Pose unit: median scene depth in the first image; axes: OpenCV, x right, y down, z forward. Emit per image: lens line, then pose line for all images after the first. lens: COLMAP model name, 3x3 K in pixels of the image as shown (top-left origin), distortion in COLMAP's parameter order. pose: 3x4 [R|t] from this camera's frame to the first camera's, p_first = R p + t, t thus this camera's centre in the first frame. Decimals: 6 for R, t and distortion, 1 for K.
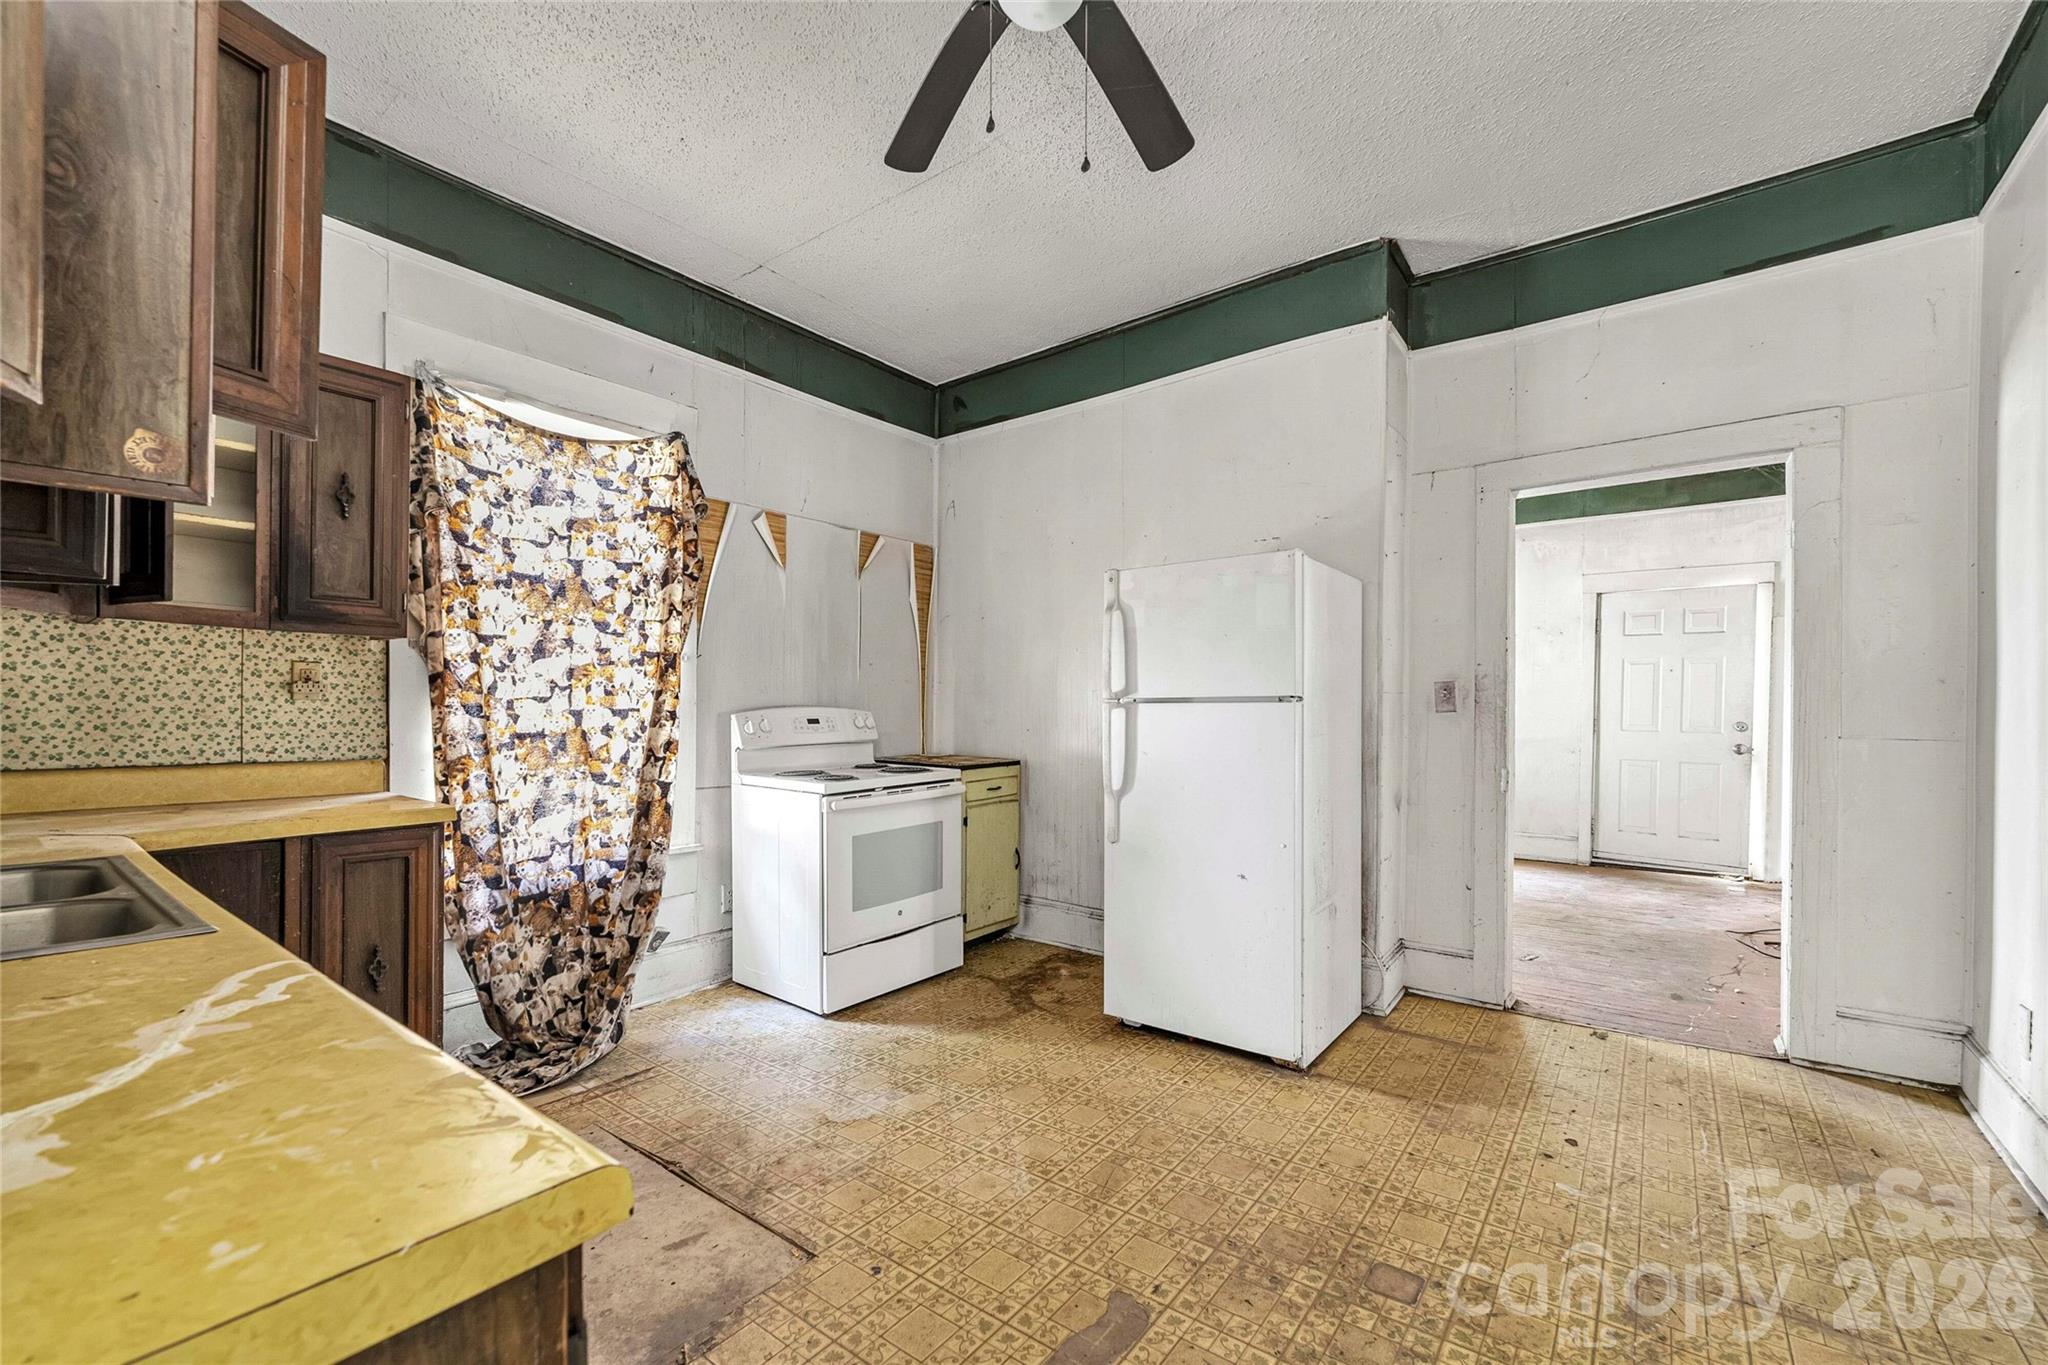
lens RADIAL K [[839.6, 0, 1019.1], [0, 839.6, 708.8], [0, 0, 1]] dist [0.001968, -0.000075]
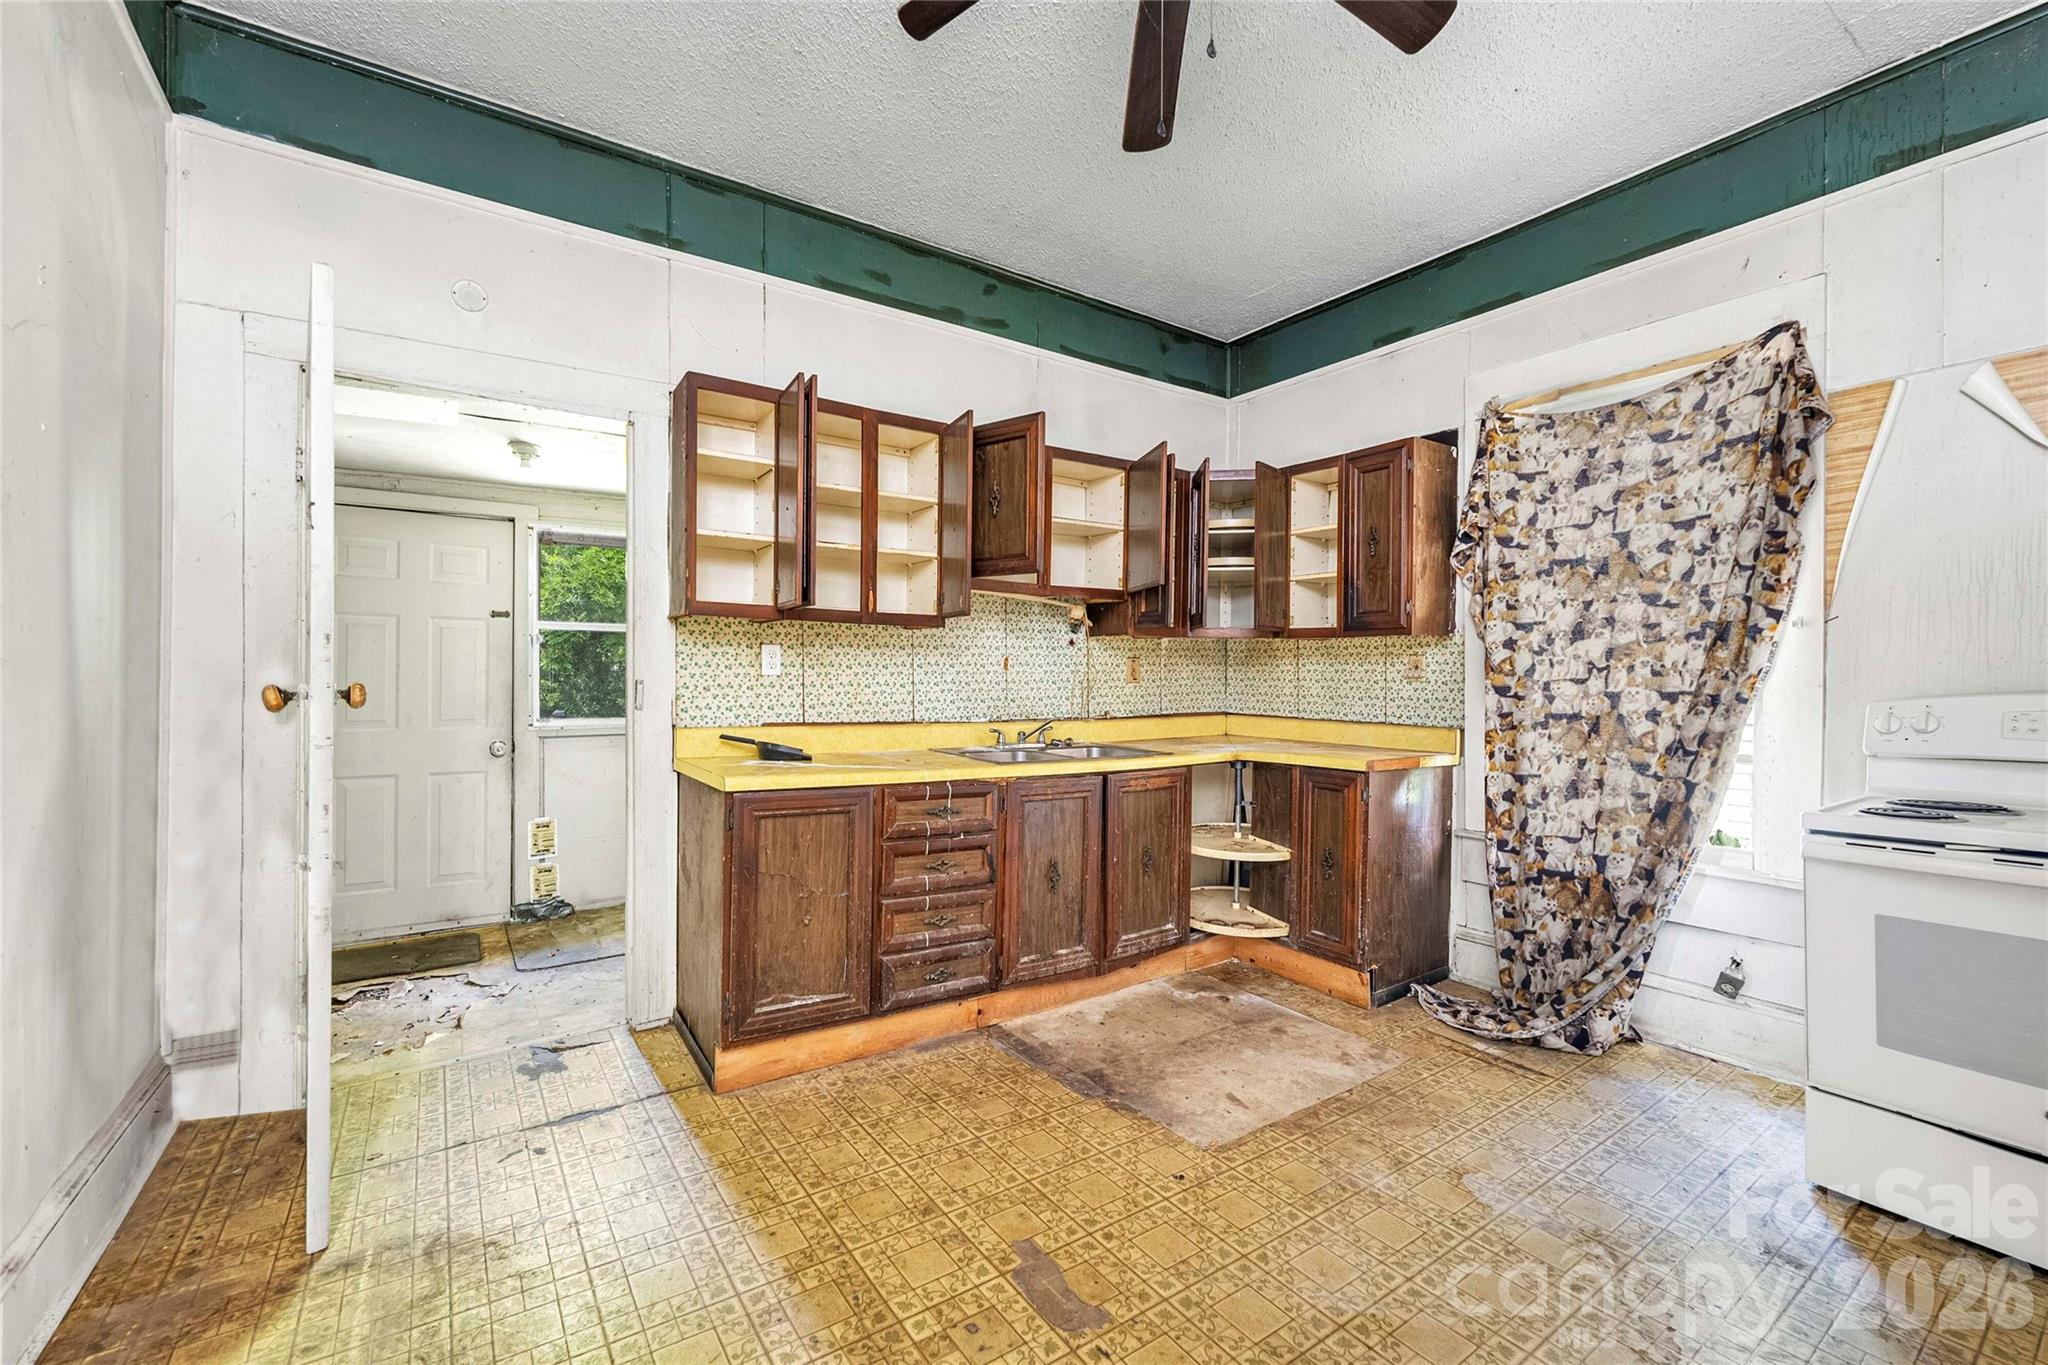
lens RADIAL K [[839.6, 0, 1030.4], [0, 839.6, 676.9], [0, 0, 1]] dist [0.001968, -0.000075]
pose [[-0.293674, -0.011550, -0.955836, 0.576765], [-0.012881, 0.999884, -0.008125, 0.000581], [0.955819, 0.009927, -0.293789, 0.663347]]
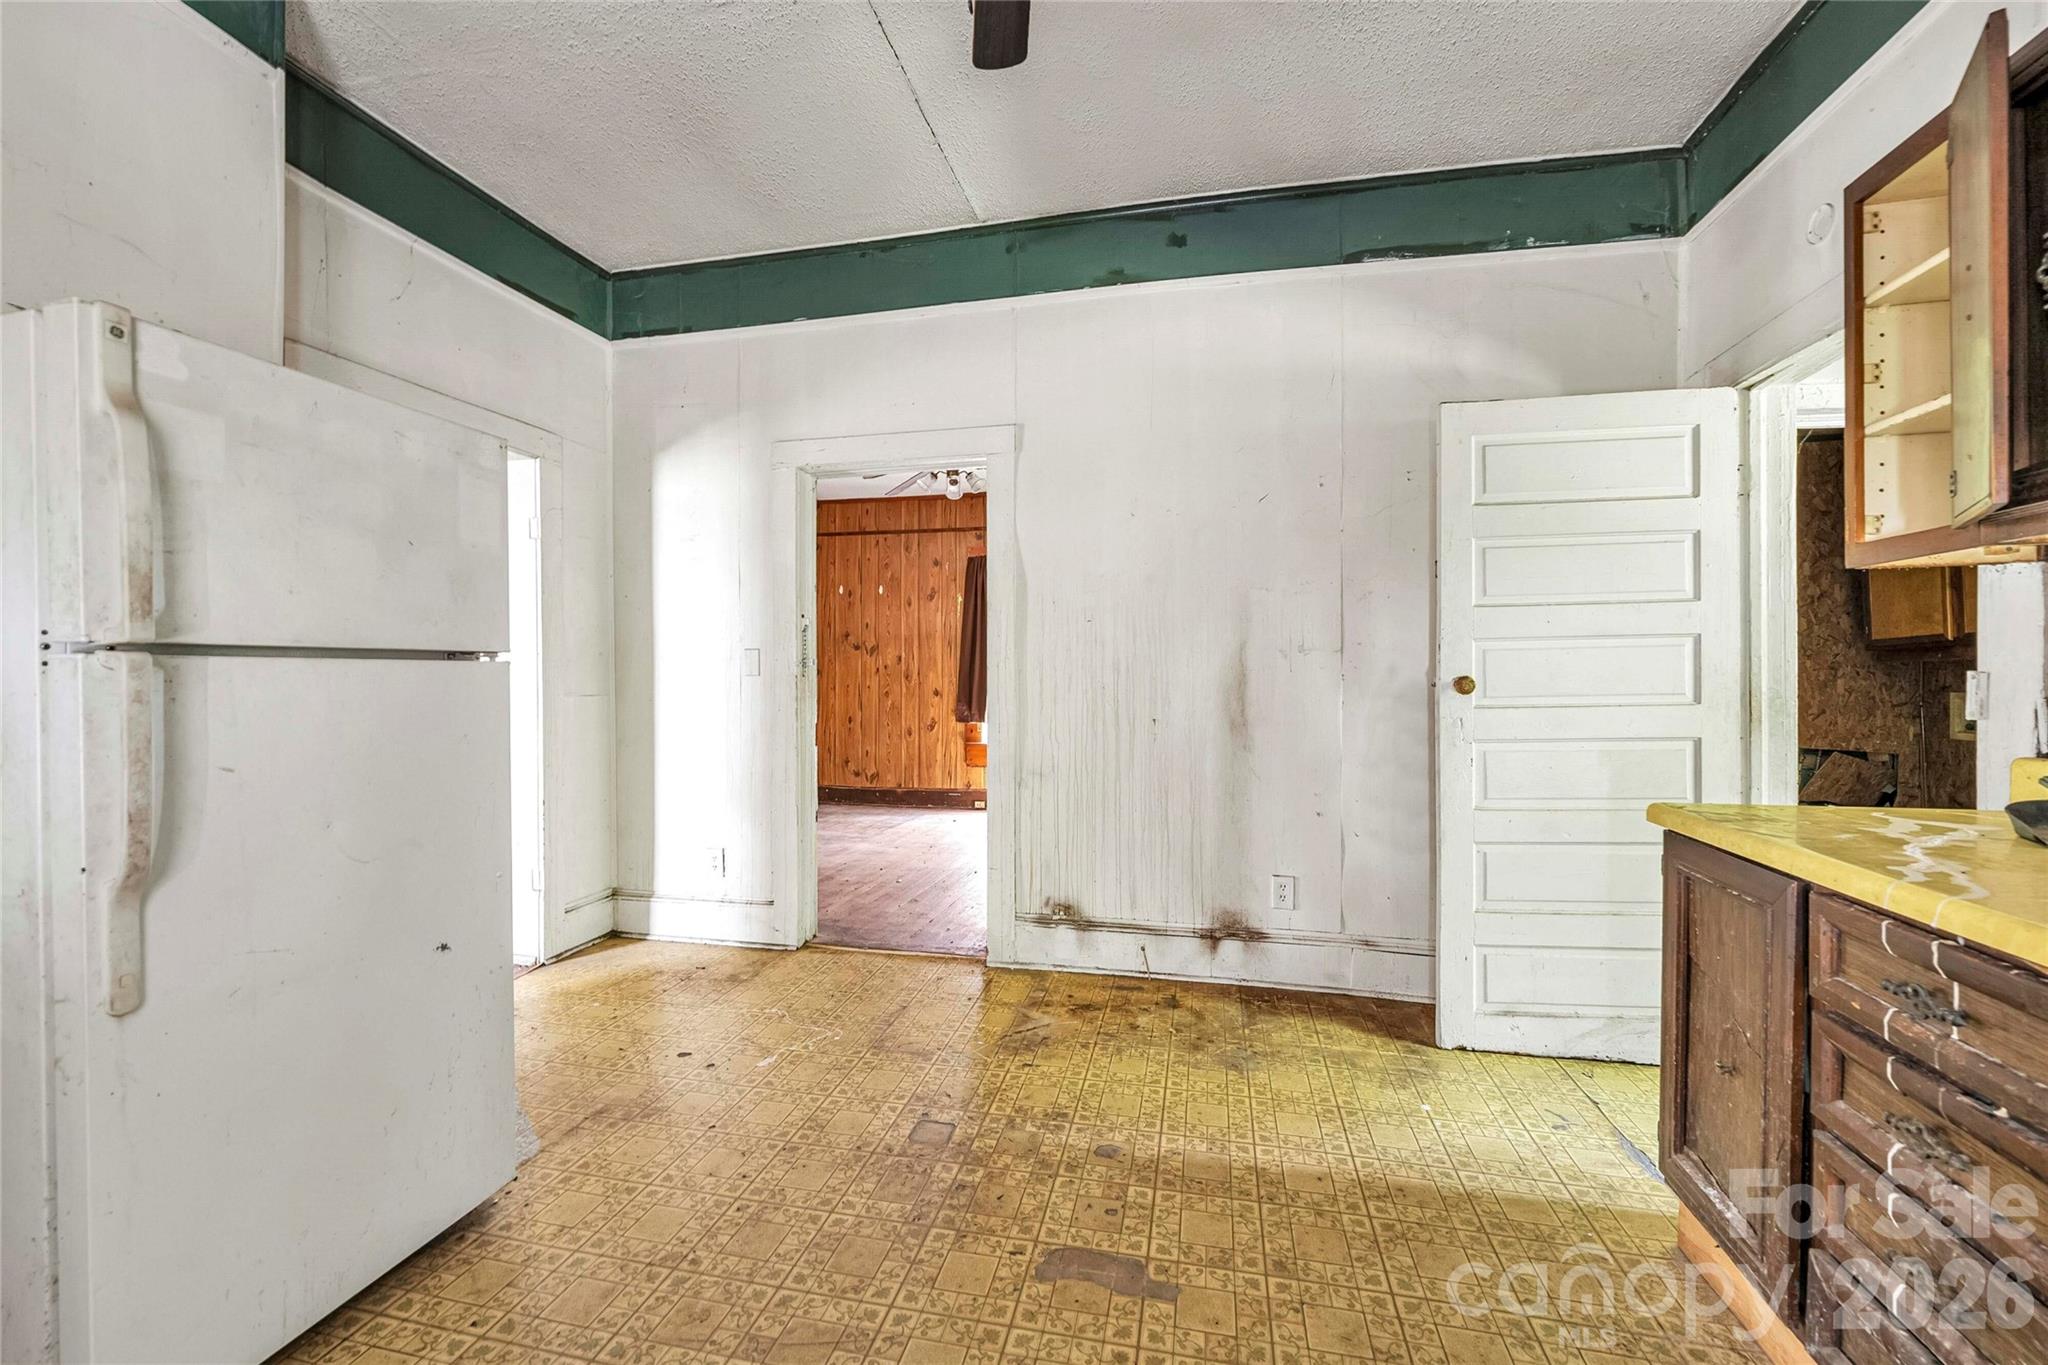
lens RADIAL K [[839.6, 0, 1018.6], [0, 839.6, 679.7], [0, 0, 1]] dist [0.001968, -0.000075]
pose [[-0.417113, -0.006547, 0.908831, -0.416158], [0.001814, 0.999966, 0.008036, 0.001998], [-0.908853, 0.005001, -0.417087, 0.794523]]
